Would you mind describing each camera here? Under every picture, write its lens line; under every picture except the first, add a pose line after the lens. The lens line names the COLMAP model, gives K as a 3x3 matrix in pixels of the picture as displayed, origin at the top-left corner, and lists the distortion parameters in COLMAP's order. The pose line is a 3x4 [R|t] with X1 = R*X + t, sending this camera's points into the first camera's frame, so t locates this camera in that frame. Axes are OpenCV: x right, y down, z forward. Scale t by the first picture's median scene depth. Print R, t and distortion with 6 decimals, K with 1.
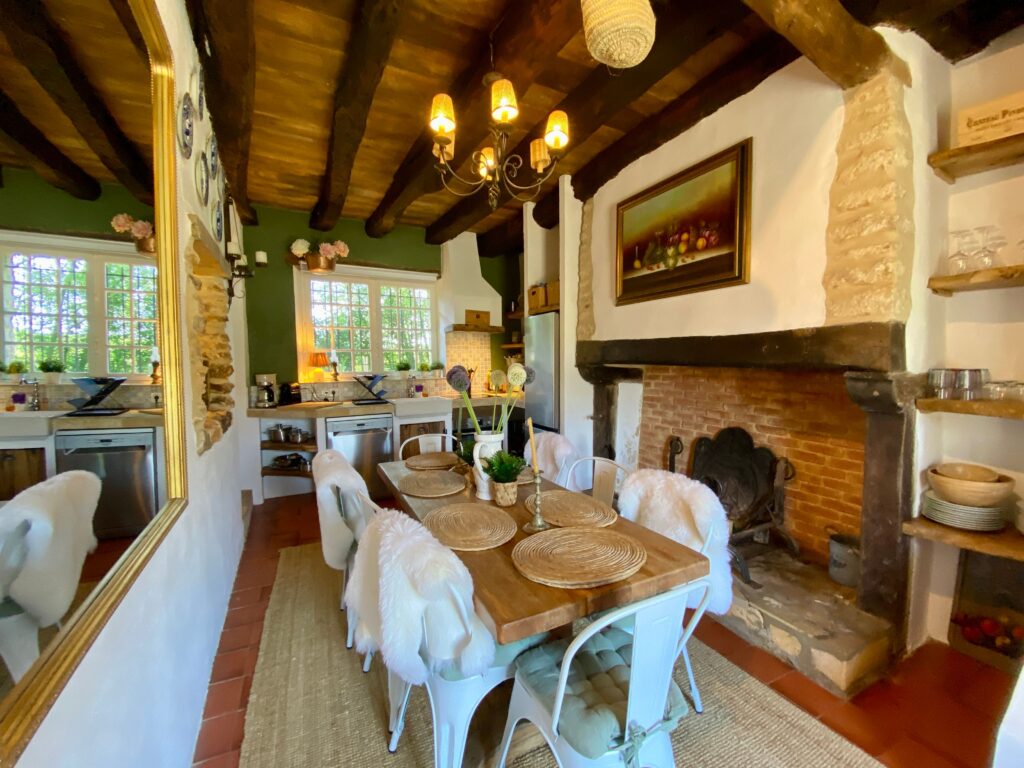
lens RADIAL K [[415.1, 0, 517.8], [0, 415.1, 381.5], [0, 0, 1]] dist [-0.002345, -0.010591]
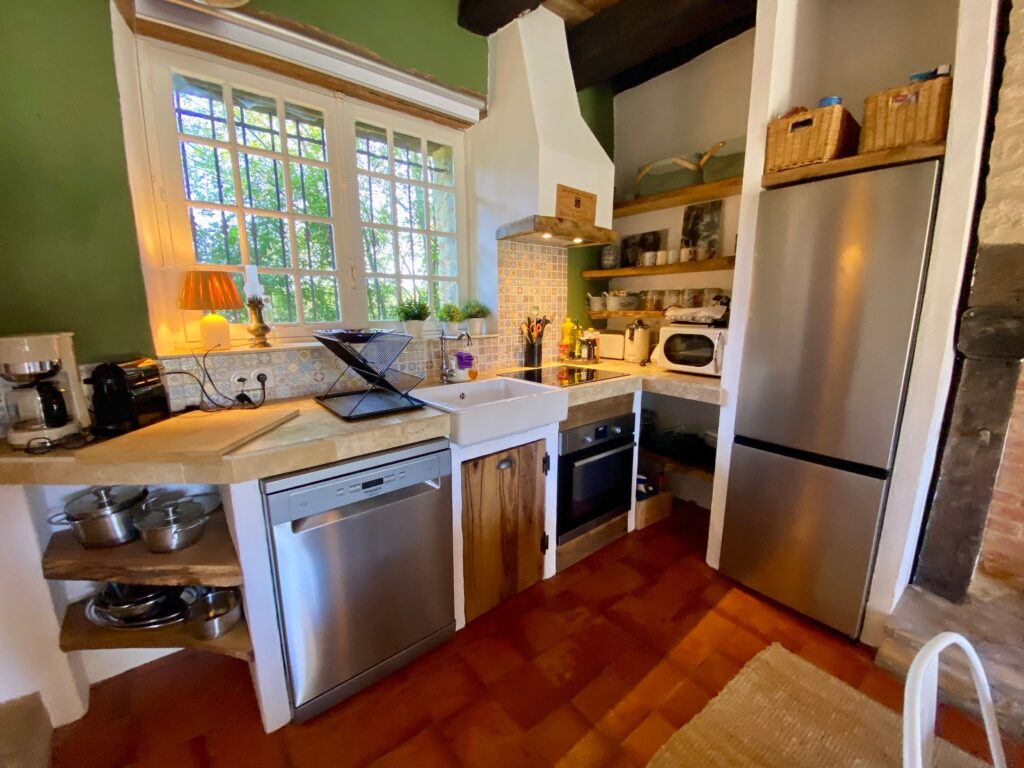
lens RADIAL K [[415.1, 0, 503.3], [0, 415.1, 388.7], [0, 0, 1]] dist [-0.002345, -0.010591]
pose [[0.983916, -0.028601, 0.176329, -0.287078], [0.003875, 0.990285, 0.139001, -0.016098], [-0.178591, -0.136082, 0.974468, 0.573792]]
